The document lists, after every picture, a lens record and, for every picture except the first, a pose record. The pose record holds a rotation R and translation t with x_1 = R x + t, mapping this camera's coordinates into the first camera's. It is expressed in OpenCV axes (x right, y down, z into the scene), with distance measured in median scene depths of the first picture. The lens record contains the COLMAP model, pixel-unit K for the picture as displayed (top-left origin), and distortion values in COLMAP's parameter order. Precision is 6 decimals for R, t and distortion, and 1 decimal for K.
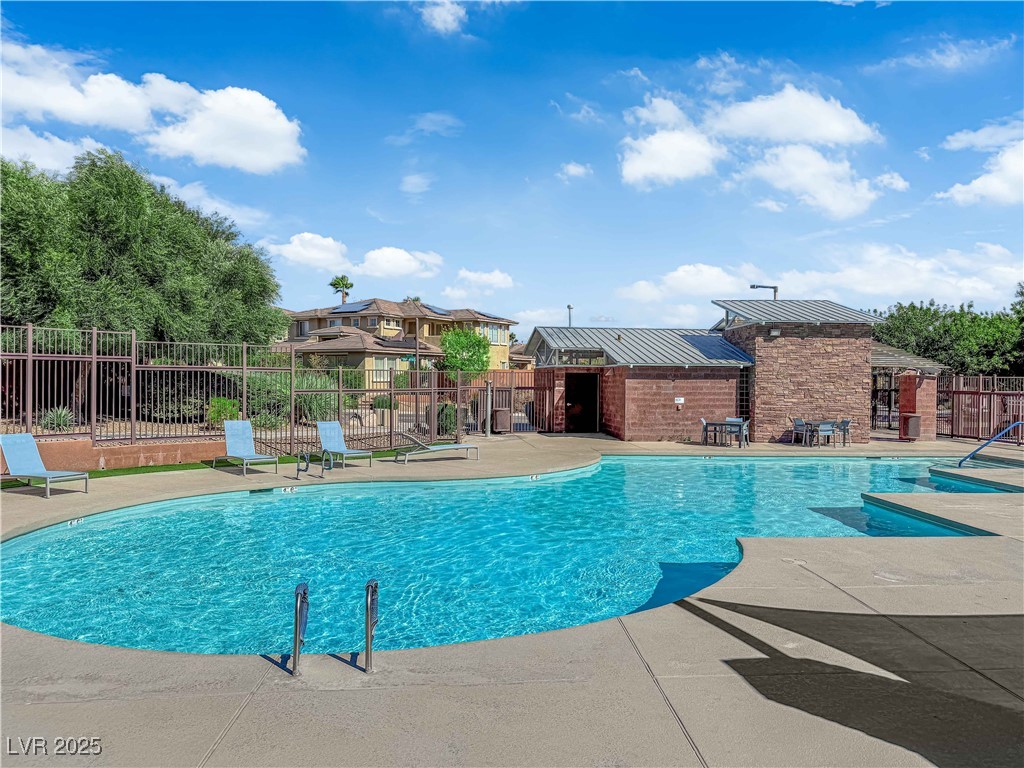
lens RADIAL K [[719.6, 0, 513.2], [0, 719.6, 384.0], [0, 0, 1]] dist [-0.004389, -0.000693]
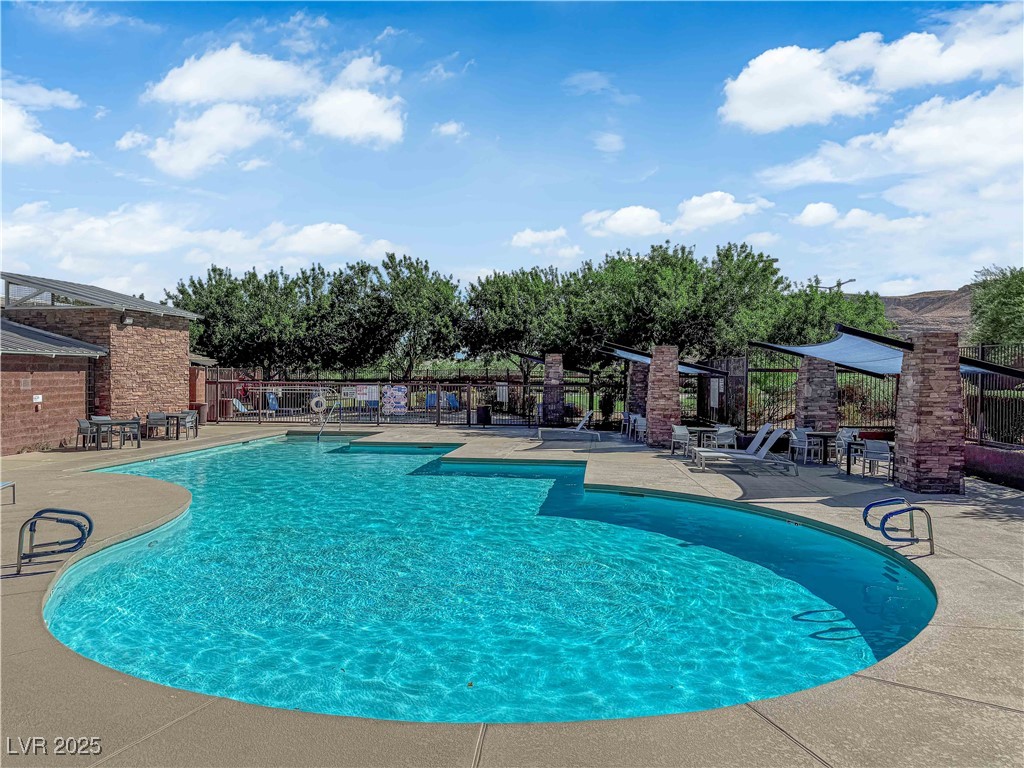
lens RADIAL K [[719.6, 0, 512.1], [0, 719.6, 382.1], [0, 0, 1]] dist [-0.004389, -0.000693]
pose [[0.130154, -0.016852, 0.991351, -0.474045], [-0.000072, 0.999855, 0.017006, -0.008365], [-0.991494, -0.002285, 0.130134, 0.388740]]
